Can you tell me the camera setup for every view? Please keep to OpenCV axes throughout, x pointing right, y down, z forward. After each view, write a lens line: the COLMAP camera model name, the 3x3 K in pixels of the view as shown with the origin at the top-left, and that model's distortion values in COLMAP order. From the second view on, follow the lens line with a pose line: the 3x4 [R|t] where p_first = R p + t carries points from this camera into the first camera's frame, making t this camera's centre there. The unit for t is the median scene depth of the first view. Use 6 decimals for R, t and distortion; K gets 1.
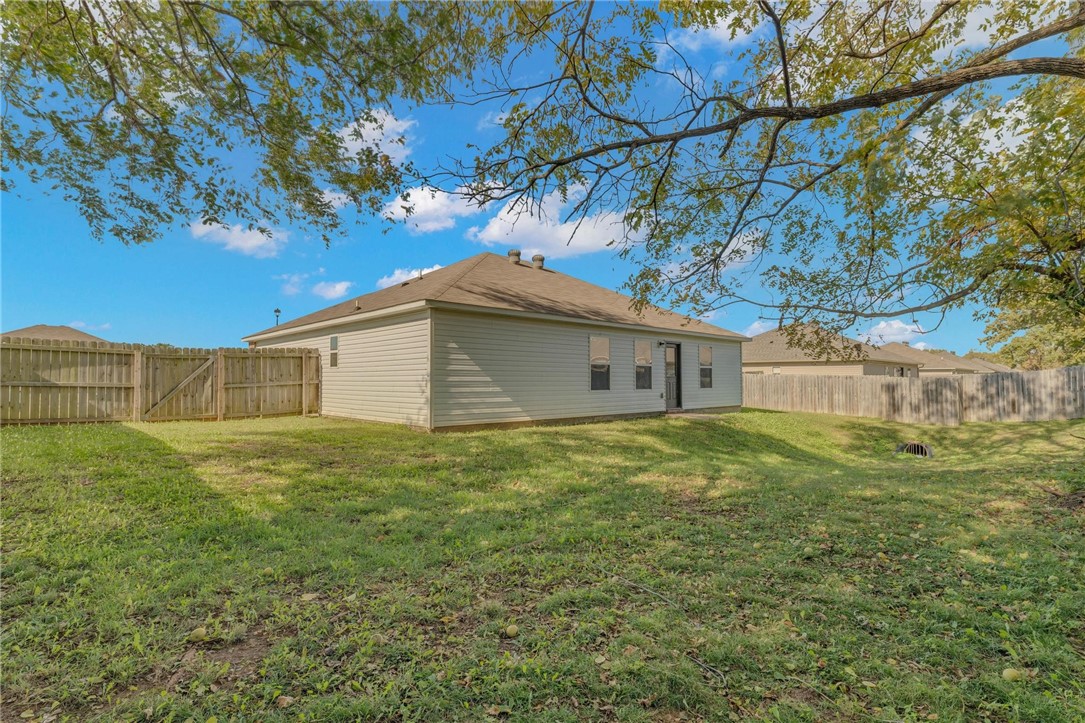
lens RADIAL K [[526.0, 0, 542.5], [0, 526.0, 361.5], [0, 0, 1]] dist [0.000706, 0.000018]
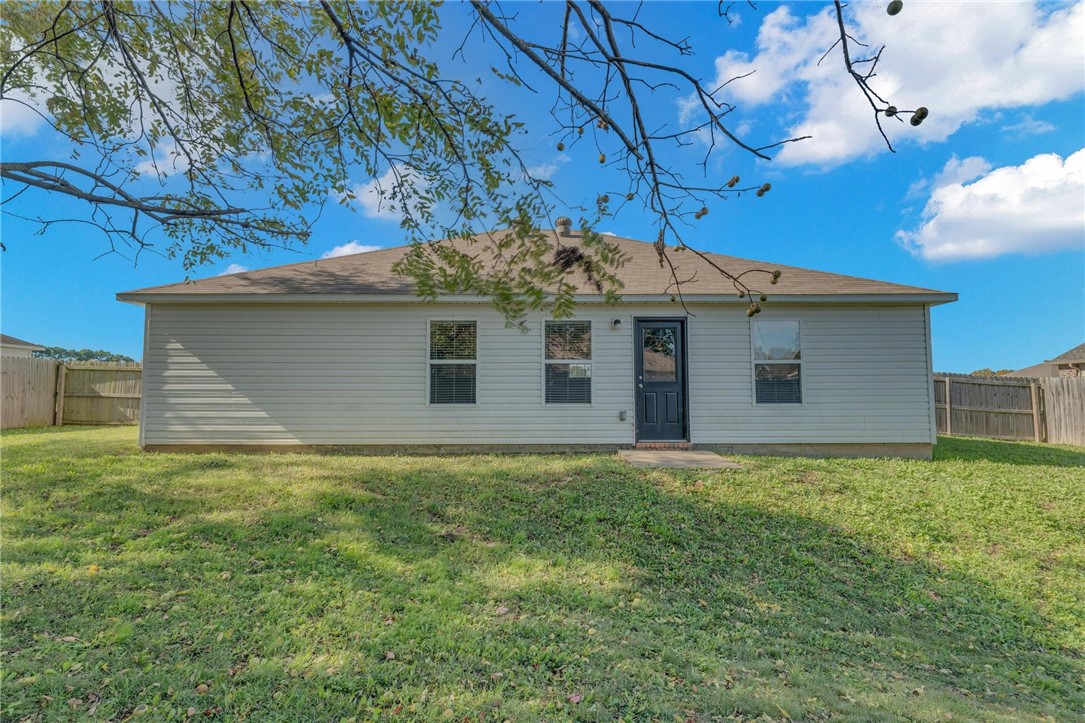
lens RADIAL K [[526.0, 0, 542.5], [0, 526.0, 361.5], [0, 0, 1]] dist [0.000706, 0.000018]
pose [[0.733211, -0.046673, -0.678397, 0.713543], [0.025530, 0.998828, -0.041125, 0.037116], [0.679521, 0.012834, 0.733543, 0.701789]]
